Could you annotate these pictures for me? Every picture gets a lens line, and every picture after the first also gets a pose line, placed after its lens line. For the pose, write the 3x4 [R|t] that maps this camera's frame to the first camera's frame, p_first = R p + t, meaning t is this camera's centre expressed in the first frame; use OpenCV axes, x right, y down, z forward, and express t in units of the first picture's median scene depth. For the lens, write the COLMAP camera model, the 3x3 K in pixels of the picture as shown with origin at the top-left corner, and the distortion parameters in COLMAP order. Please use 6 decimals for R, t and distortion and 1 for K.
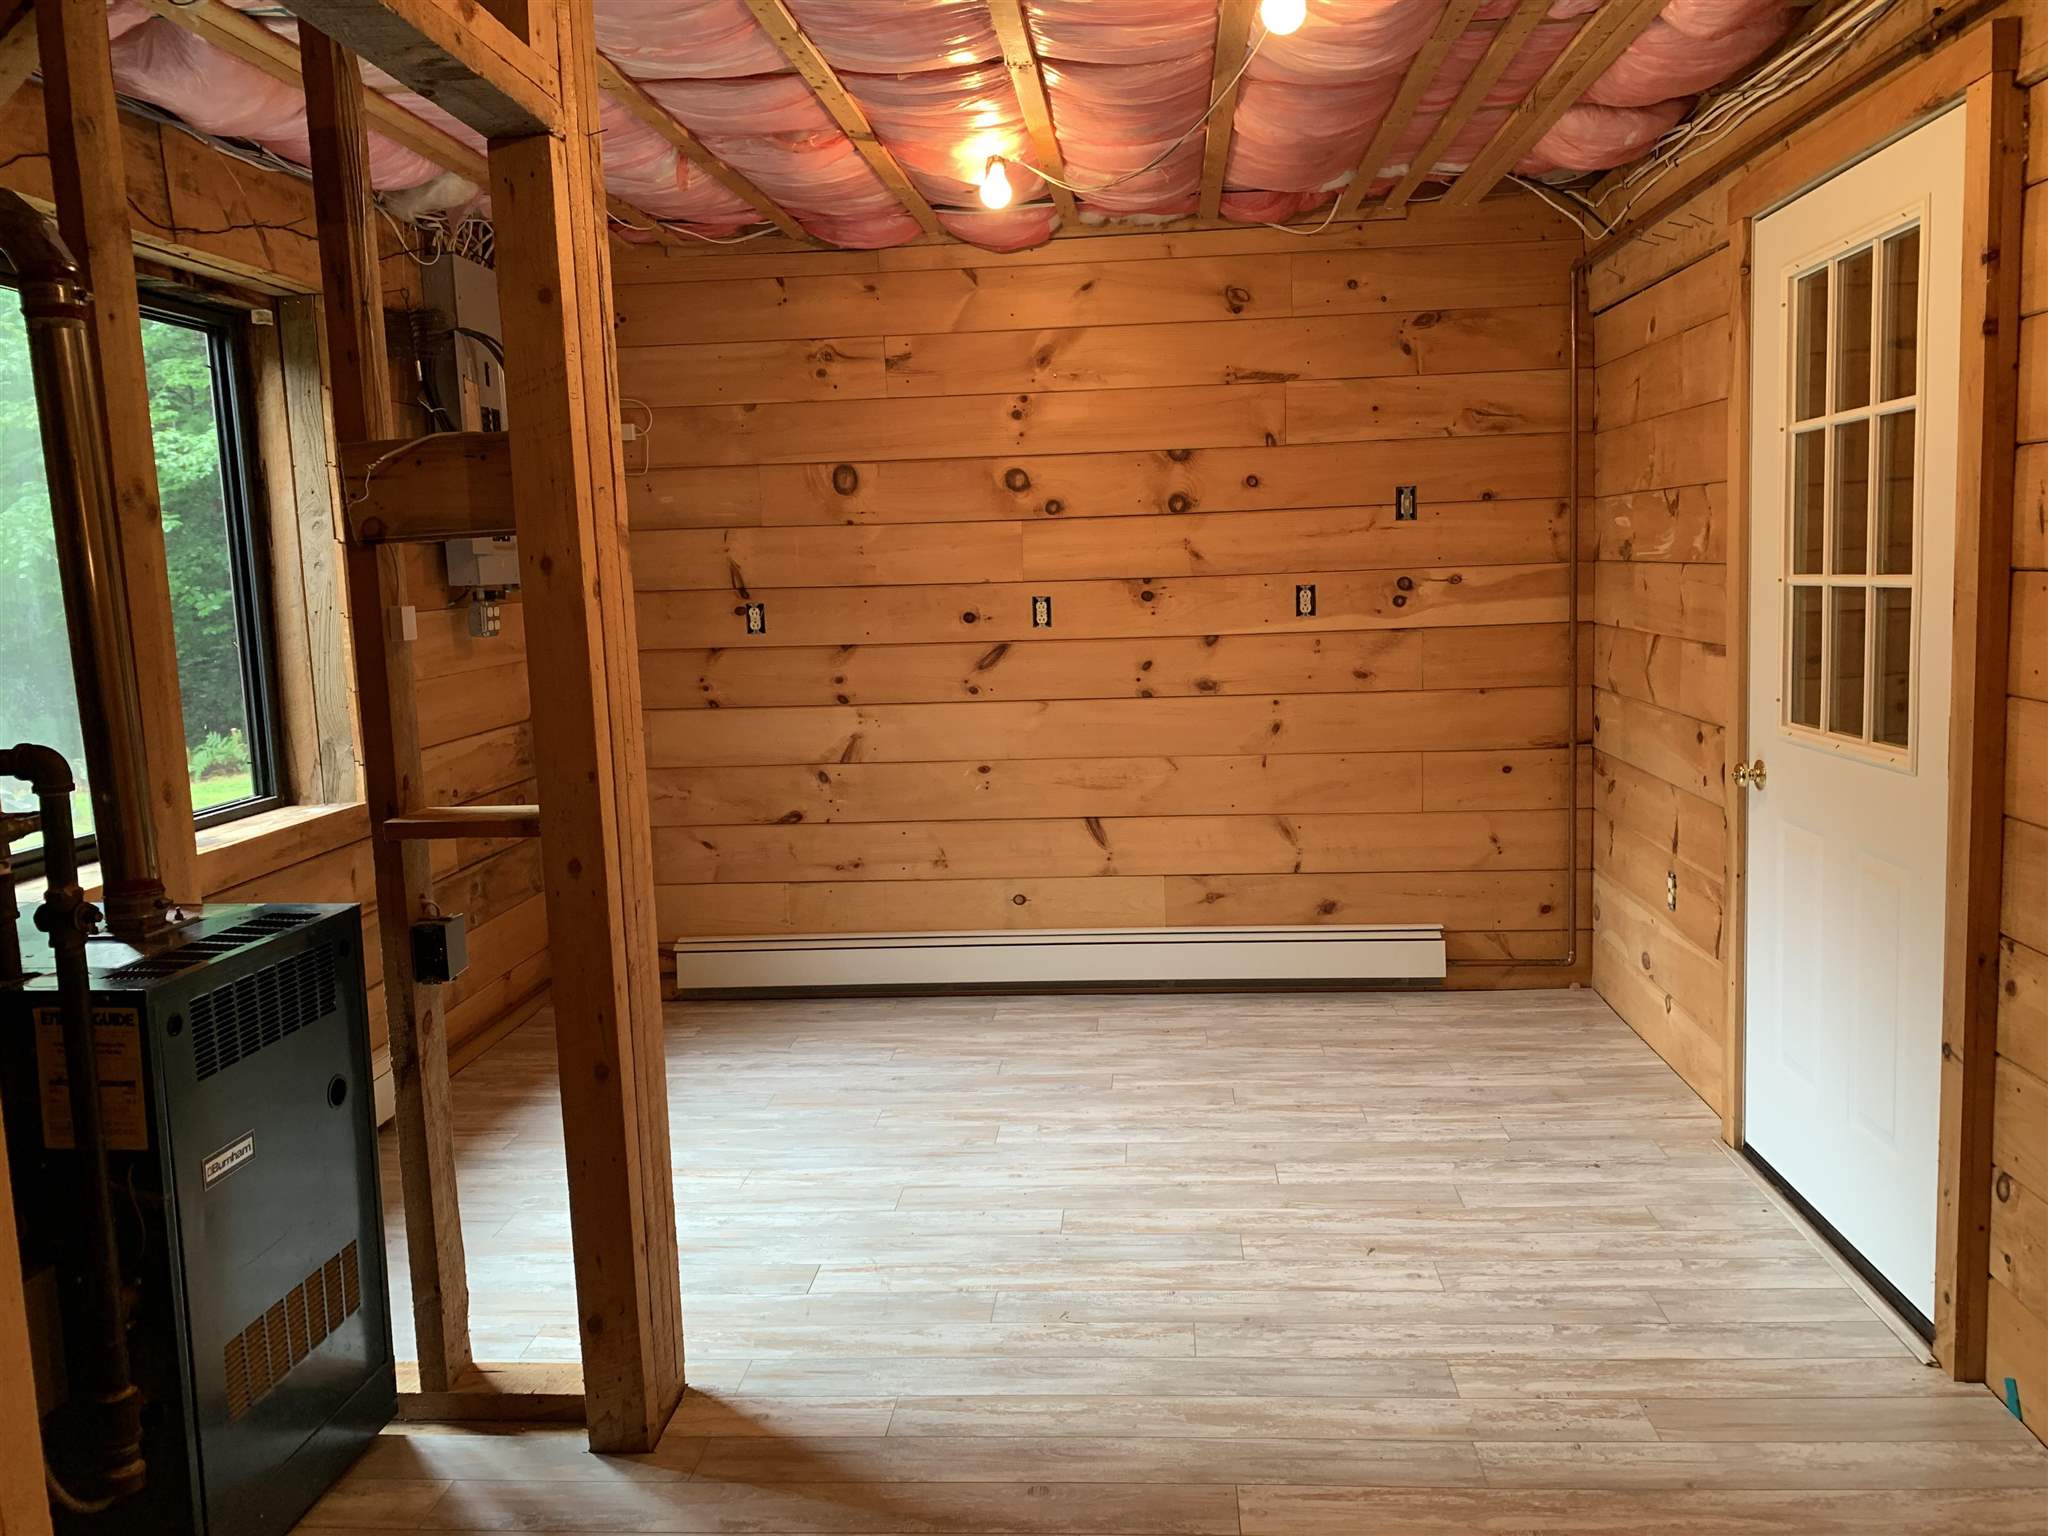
lens RADIAL K [[1569.7, 0, 1011.2], [0, 1569.7, 778.7], [0, 0, 1]] dist [0.029999, -0.014143]
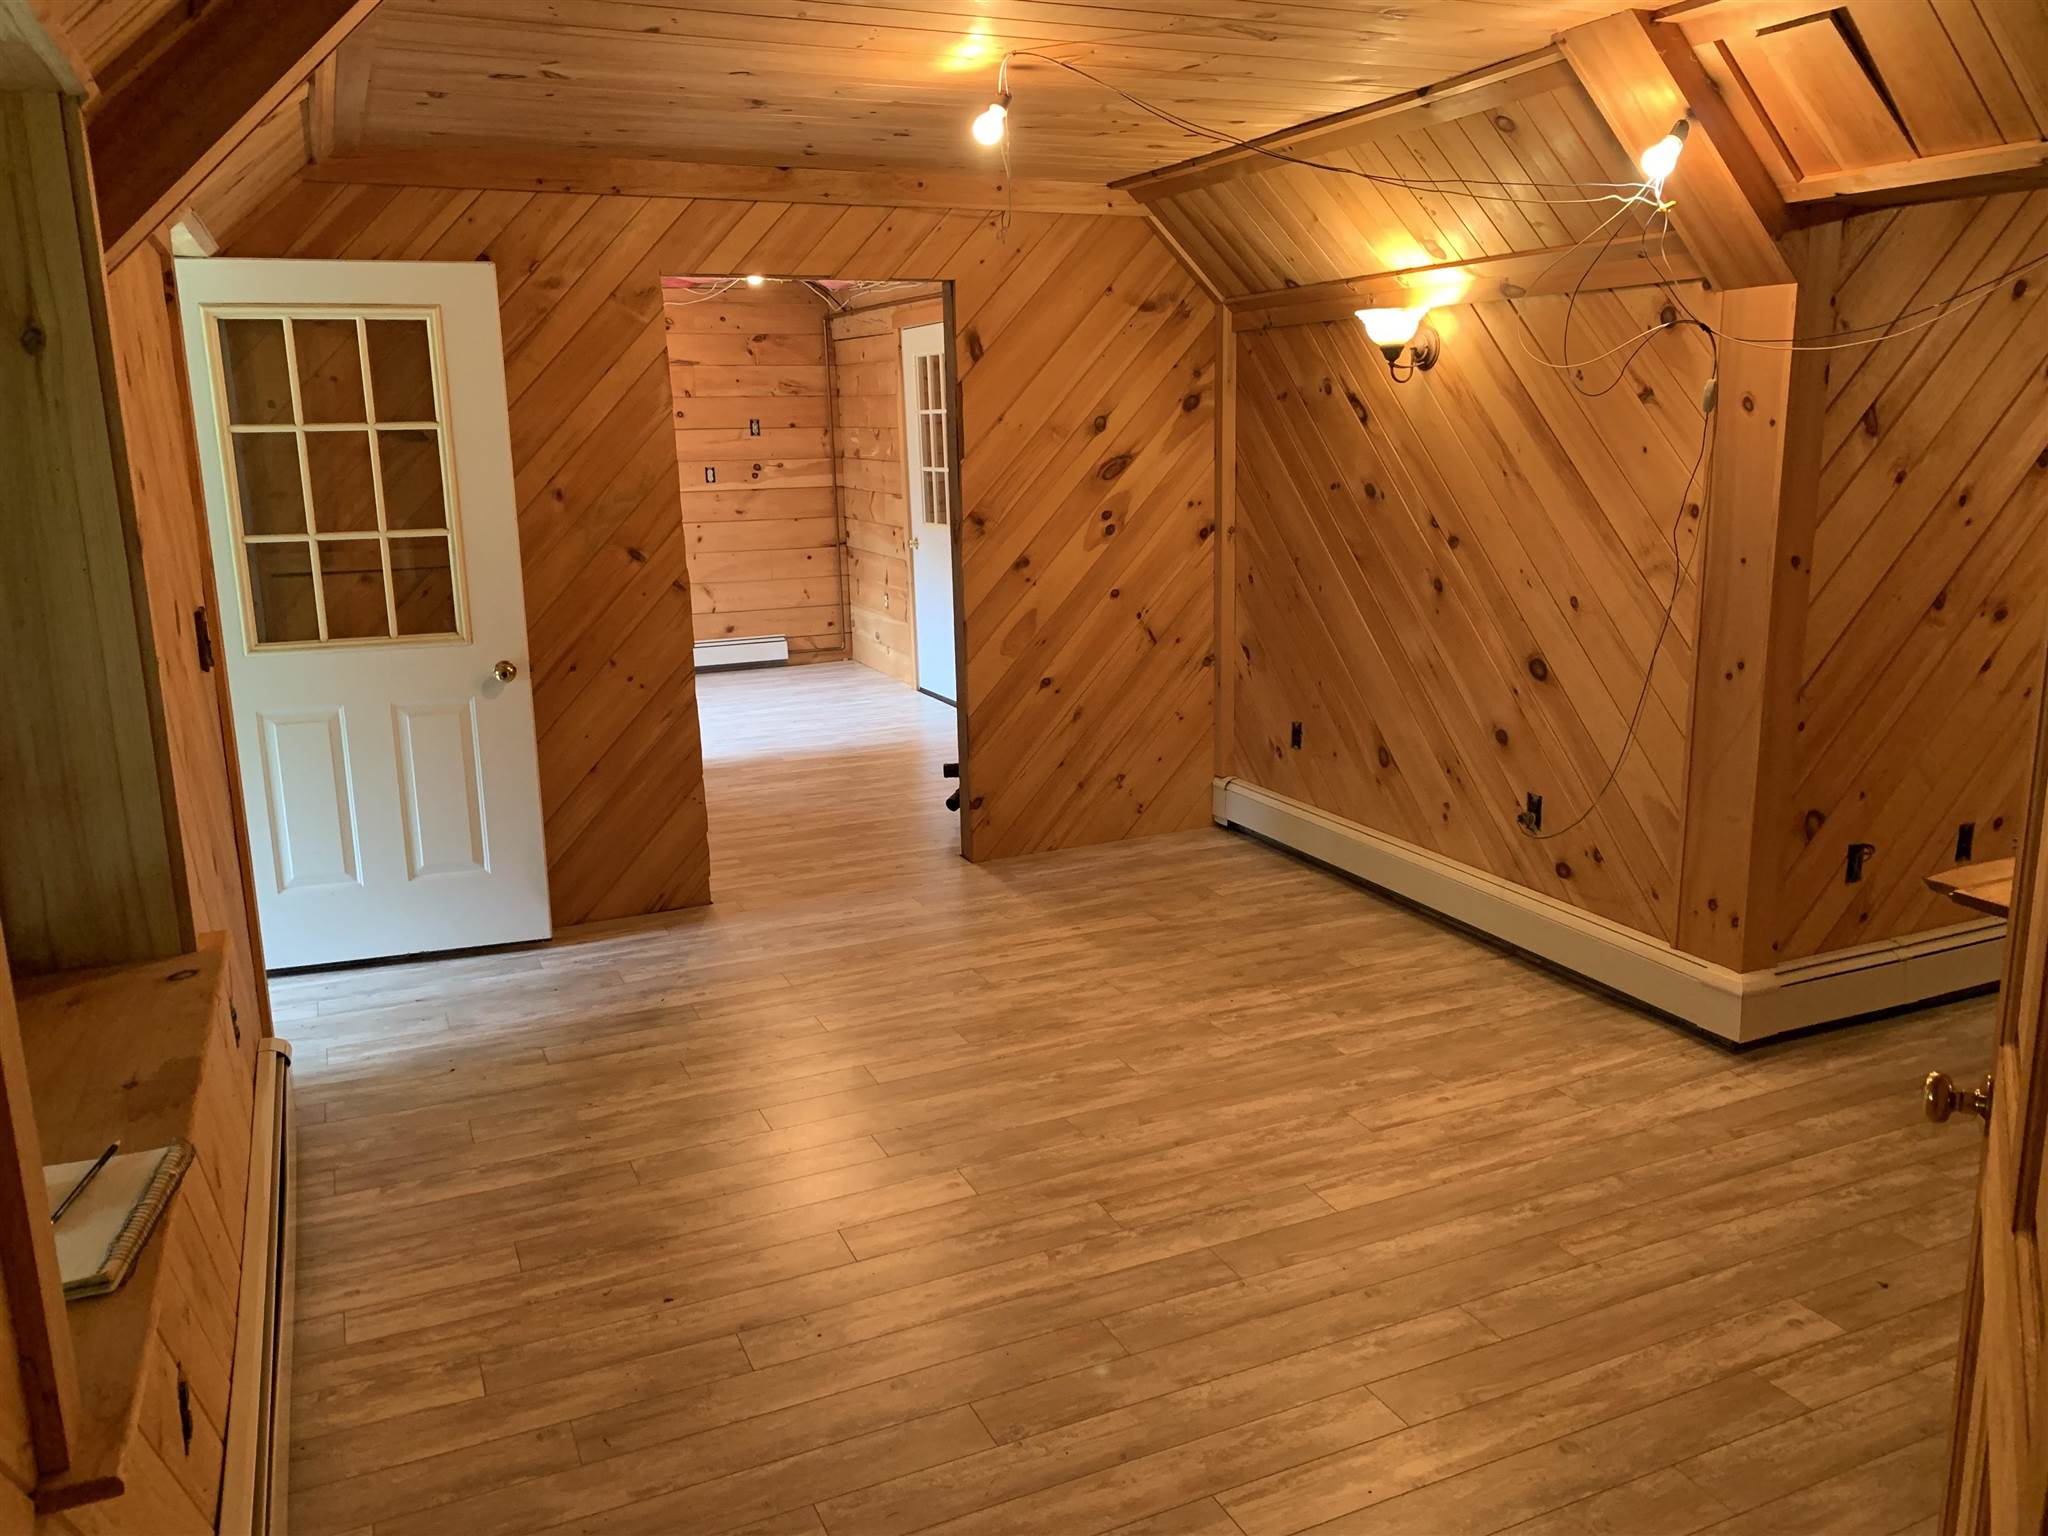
lens RADIAL K [[1569.7, 0, 1031.1], [0, 1569.7, 773.6], [0, 0, 1]] dist [0.029999, -0.014143]
pose [[0.870726, -0.089889, 0.483483, -0.474486], [0.052808, 0.994559, 0.089804, 0.110047], [-0.488924, -0.052663, 0.870735, -1.000775]]
